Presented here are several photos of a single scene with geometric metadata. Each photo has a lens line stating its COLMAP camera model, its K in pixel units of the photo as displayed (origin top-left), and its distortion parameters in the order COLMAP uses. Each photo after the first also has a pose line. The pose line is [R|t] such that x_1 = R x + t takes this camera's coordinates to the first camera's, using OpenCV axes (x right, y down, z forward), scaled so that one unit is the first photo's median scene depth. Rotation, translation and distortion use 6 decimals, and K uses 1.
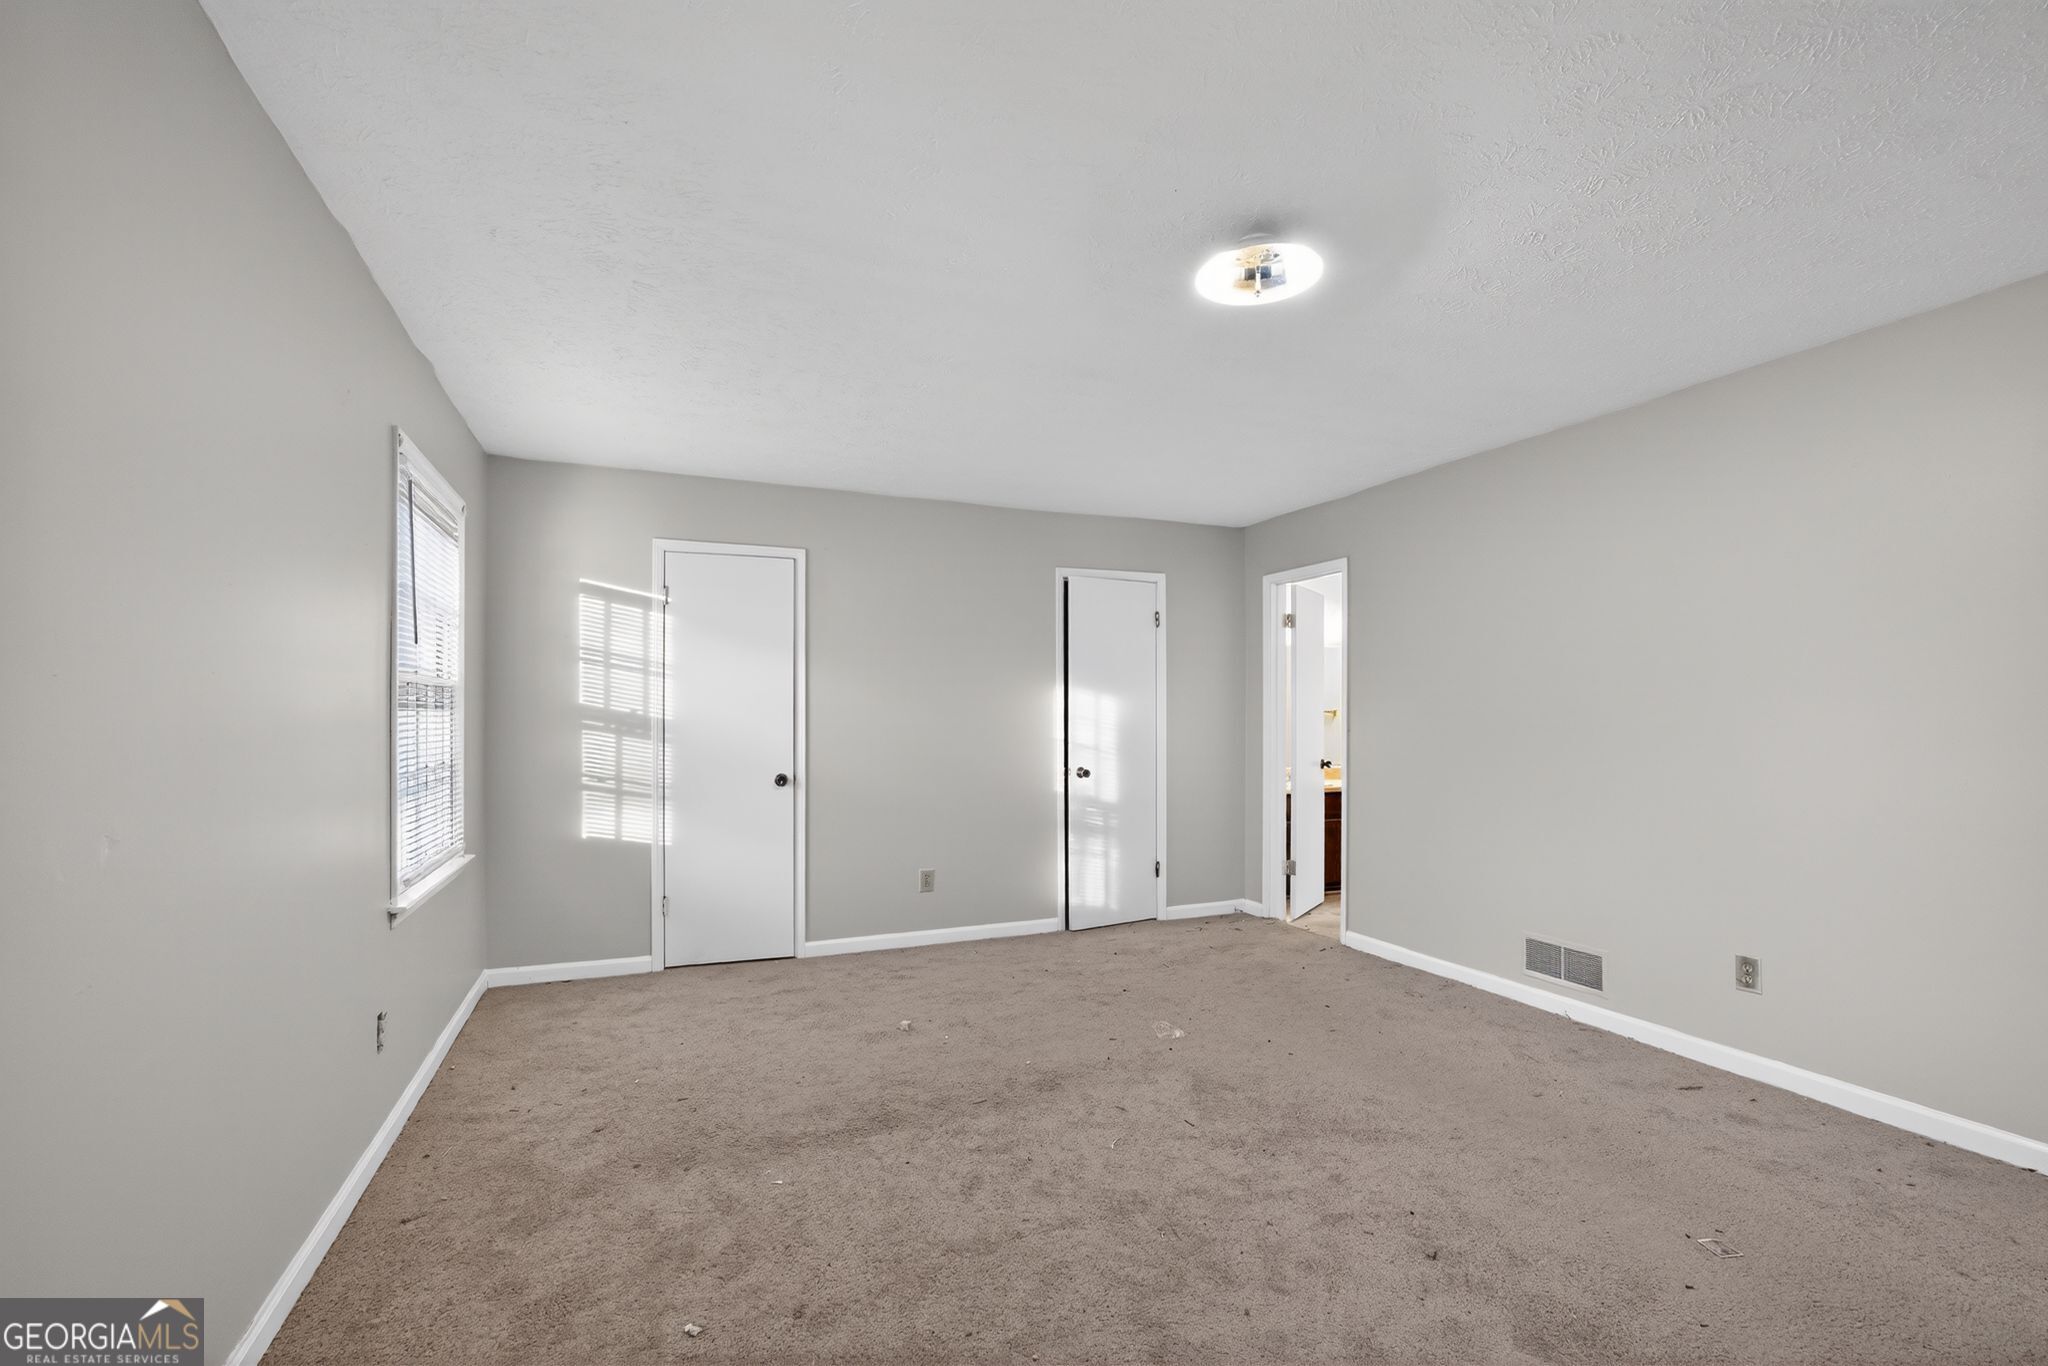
lens RADIAL K [[909.6, 0, 1031.1], [0, 909.6, 717.7], [0, 0, 1]] dist [-0.022114, 0.000132]
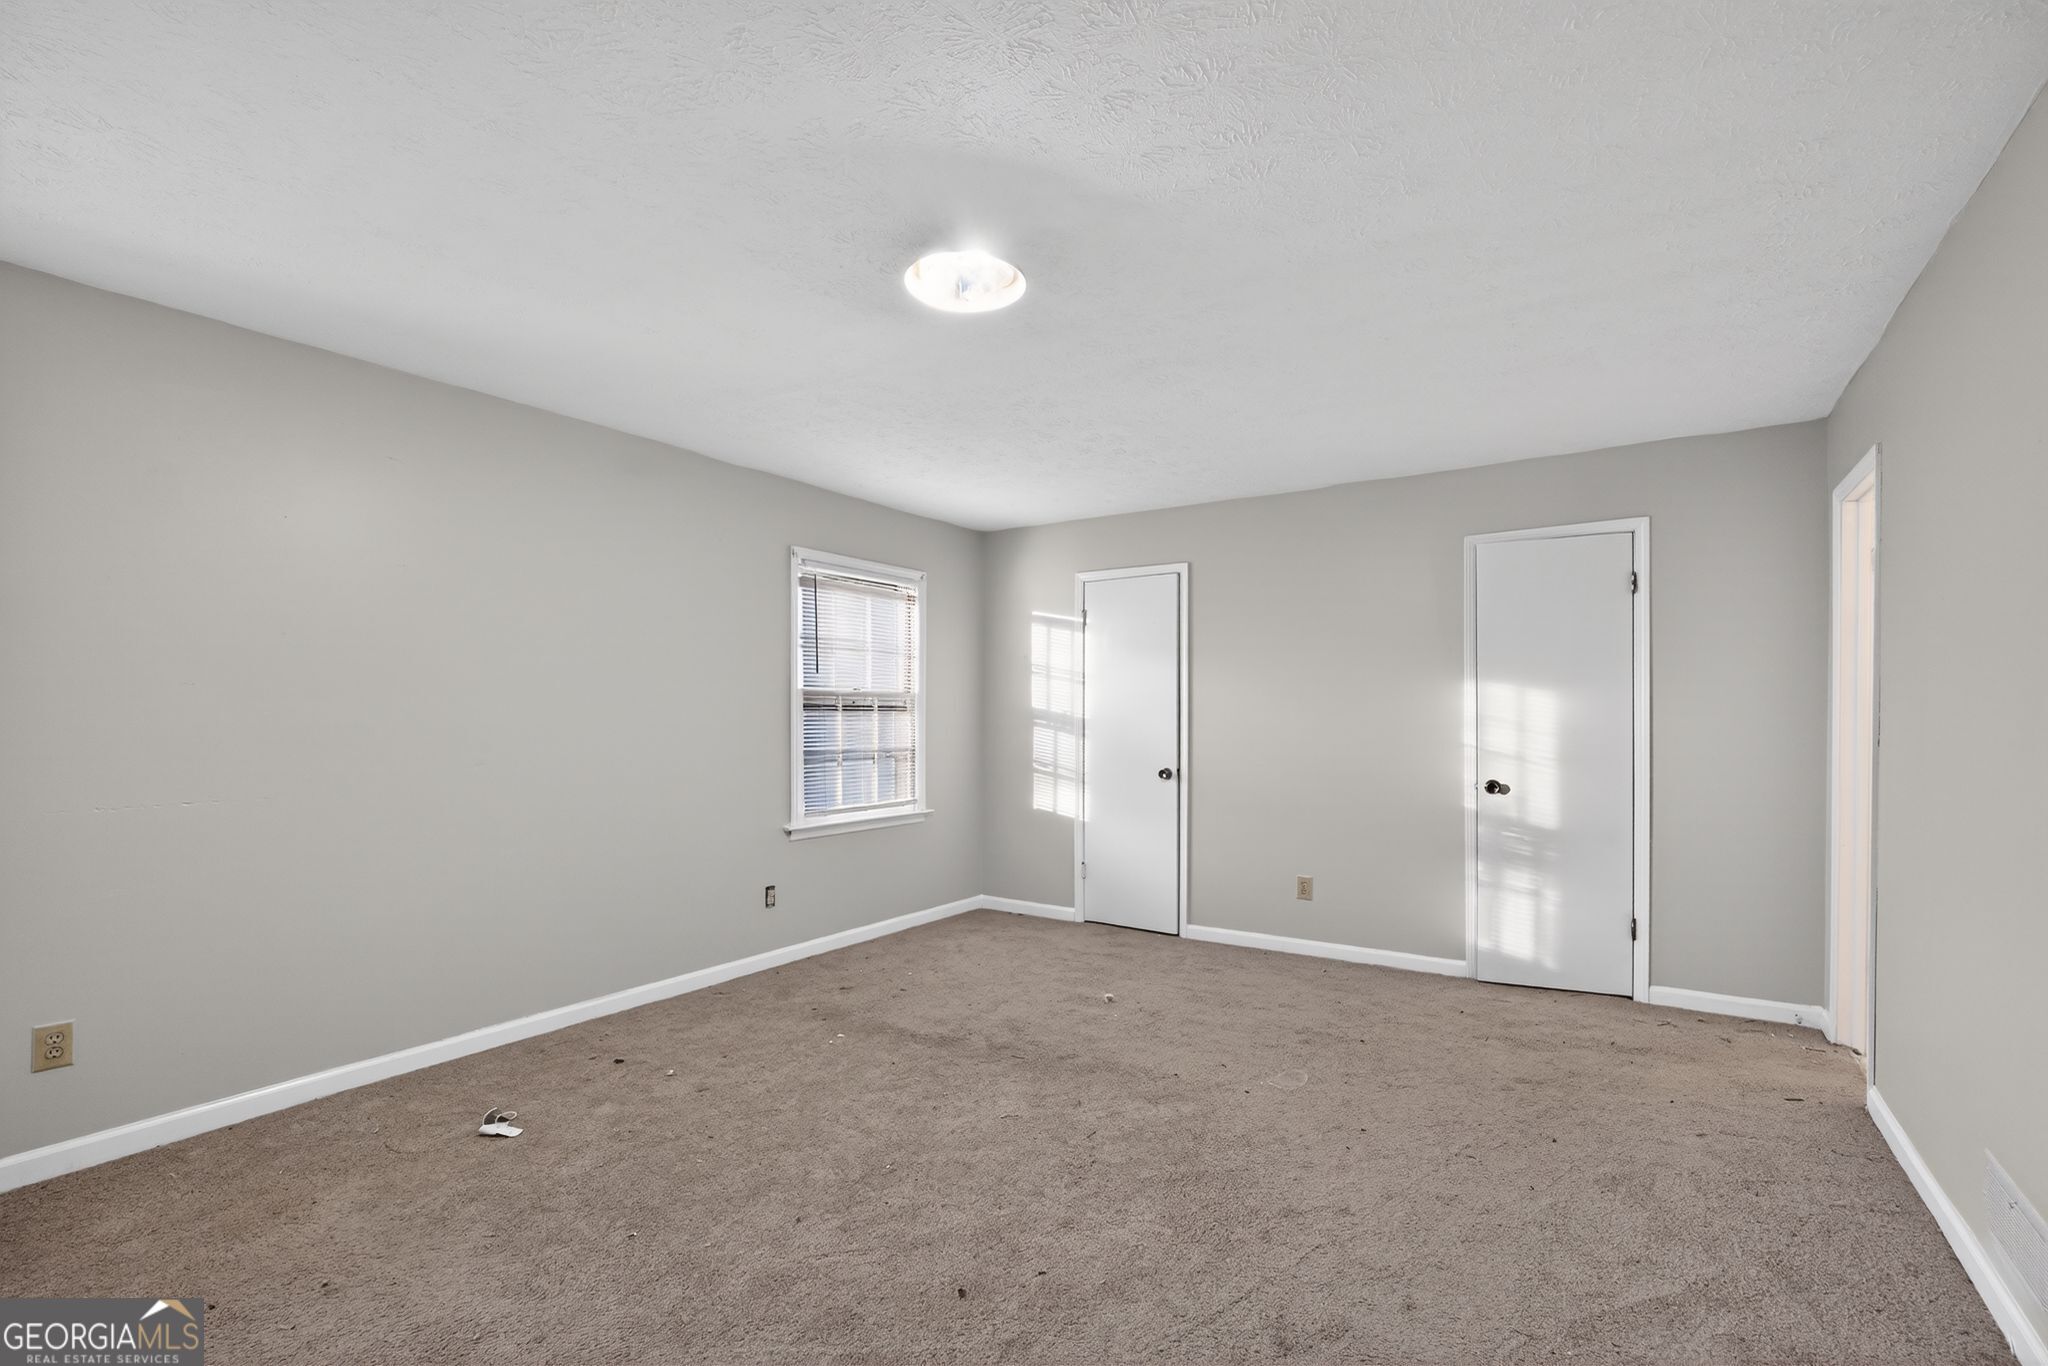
lens RADIAL K [[911.7, 0, 1023.7], [0, 911.7, 710.2], [0, 0, 1]] dist [-0.002679, 0.000022]
pose [[0.555051, -0.005320, -0.831800, 0.584664], [-0.002420, 0.999965, -0.008011, 0.000635], [0.831813, 0.006459, 0.555018, 0.243634]]
